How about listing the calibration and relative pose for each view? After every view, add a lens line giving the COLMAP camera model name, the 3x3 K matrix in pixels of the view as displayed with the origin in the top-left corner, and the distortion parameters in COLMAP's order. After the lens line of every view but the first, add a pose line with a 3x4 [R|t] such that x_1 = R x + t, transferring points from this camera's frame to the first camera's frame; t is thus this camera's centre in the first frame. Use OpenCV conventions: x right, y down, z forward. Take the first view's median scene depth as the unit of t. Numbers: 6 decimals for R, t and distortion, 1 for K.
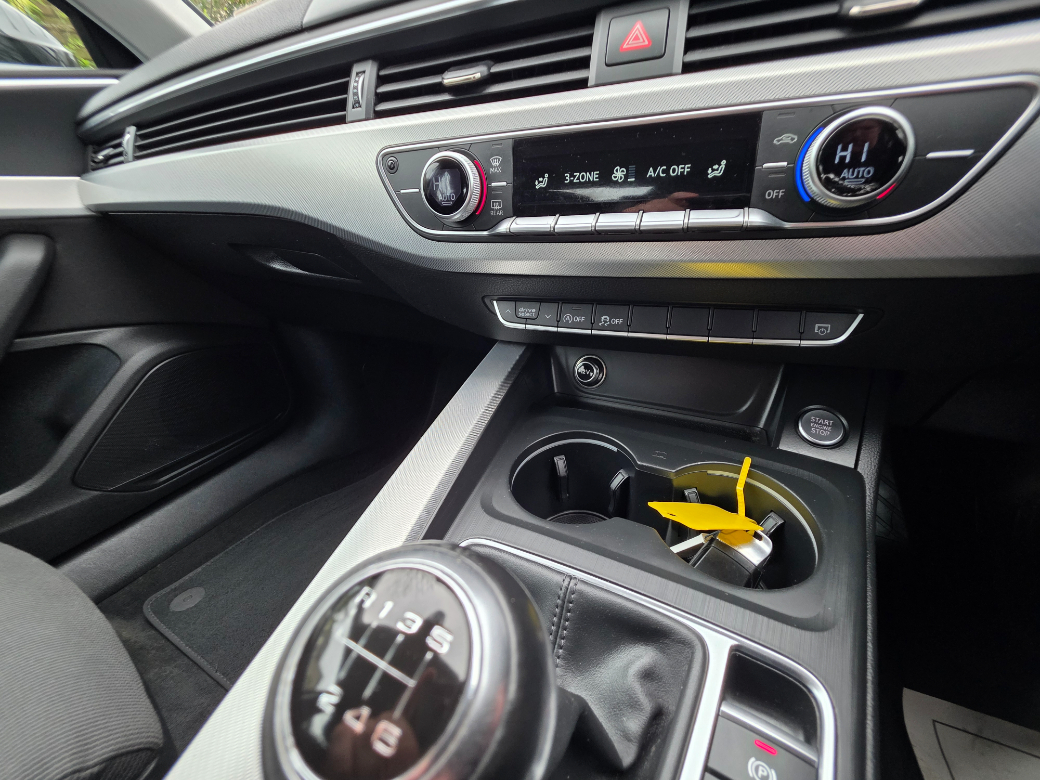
lens RADIAL K [[419.0, 0, 528.0], [0, 419.0, 390.1], [0, 0, 1]] dist [0.001223, 0.000316]
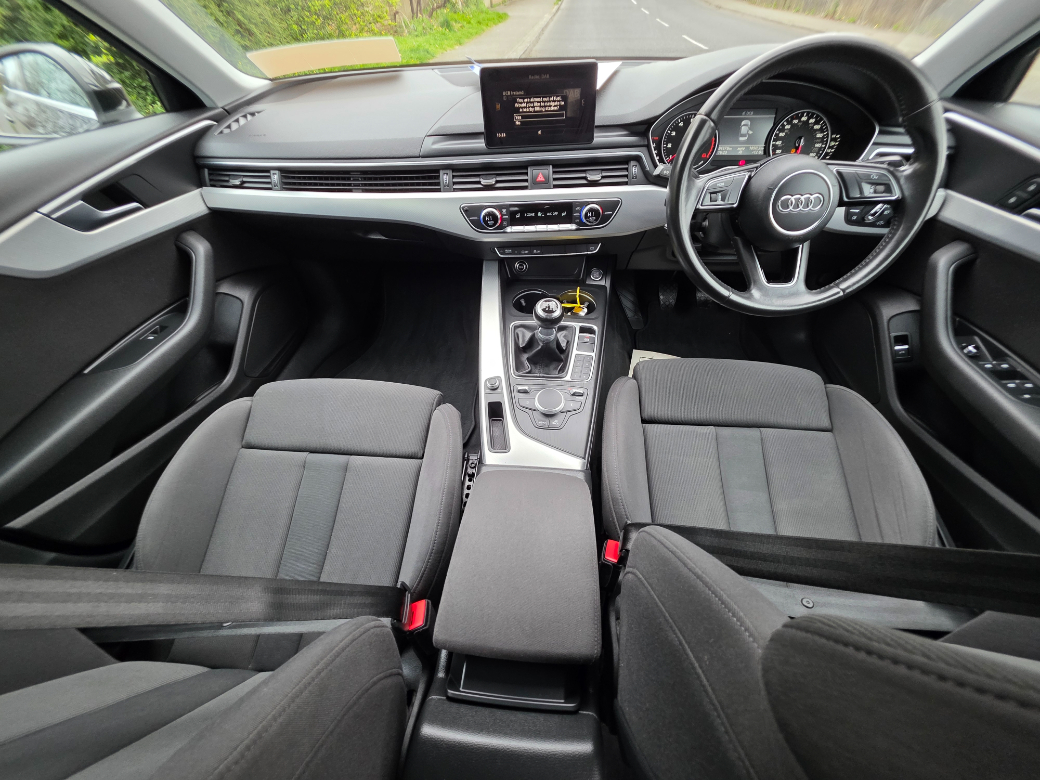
lens RADIAL K [[419.0, 0, 520.8], [0, 419.0, 390.5], [0, 0, 1]] dist [0.001223, 0.000316]
pose [[0.921877, -0.243792, 0.301179, -1.251965], [0.151158, 0.941953, 0.299795, -0.157153], [-0.356784, -0.230848, 0.905215, -2.319691]]
